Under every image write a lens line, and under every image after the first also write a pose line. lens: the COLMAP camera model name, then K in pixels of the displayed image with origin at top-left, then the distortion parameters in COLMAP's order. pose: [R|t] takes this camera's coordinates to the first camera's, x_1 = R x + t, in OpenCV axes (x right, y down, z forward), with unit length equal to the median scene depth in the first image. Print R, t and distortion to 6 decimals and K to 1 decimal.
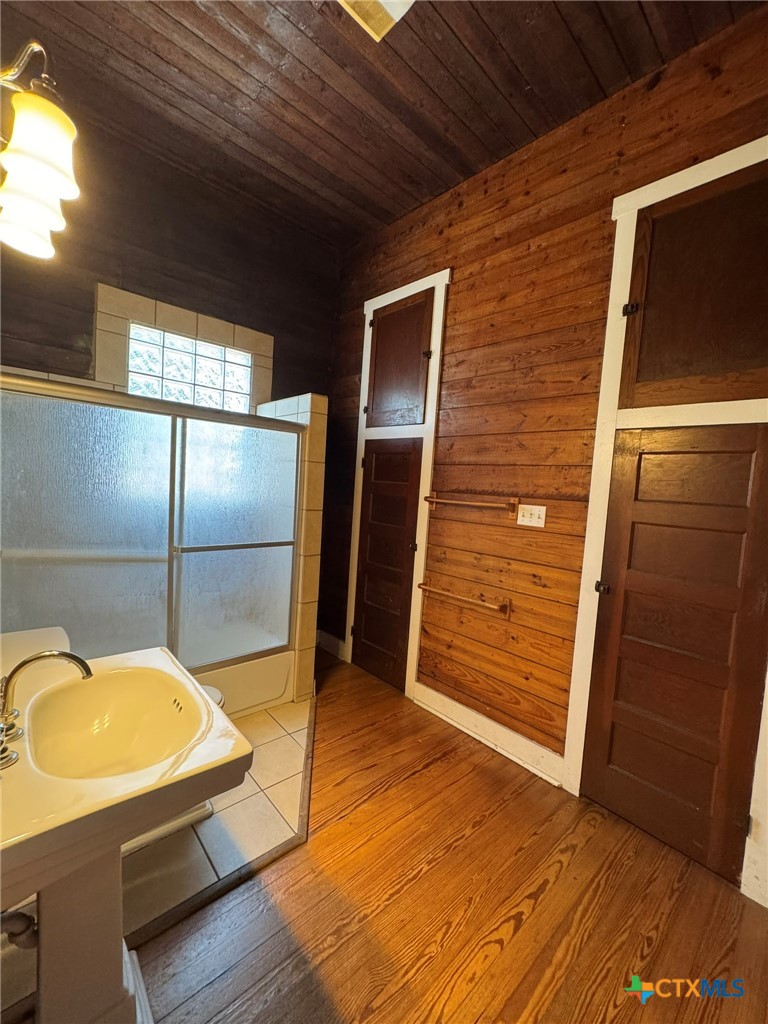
lens RADIAL K [[406.9, 0, 381.6], [0, 406.9, 513.4], [0, 0, 1]] dist [-0.003643, 0.000878]
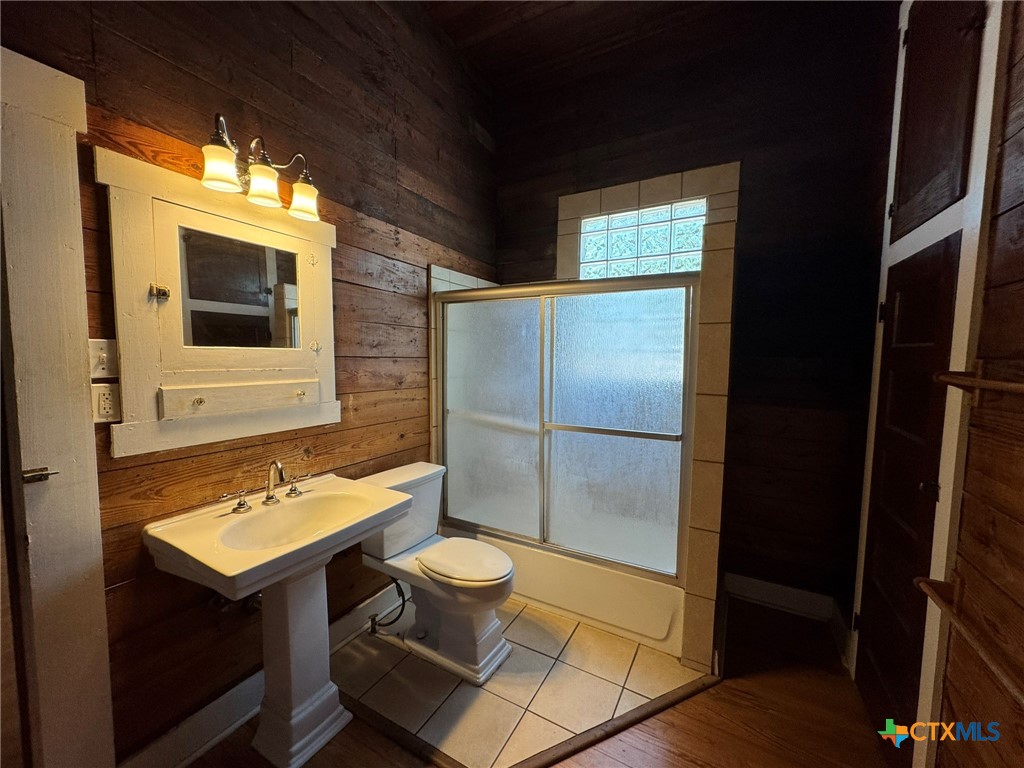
lens RADIAL K [[406.9, 0, 510.7], [0, 406.9, 383.1], [0, 0, 1]] dist [-0.003643, 0.000878]
pose [[0.324544, 0.011311, -0.945803, 0.362312], [-0.051948, 0.998632, -0.005883, -0.005789], [0.944443, 0.051042, 0.324688, 0.464558]]
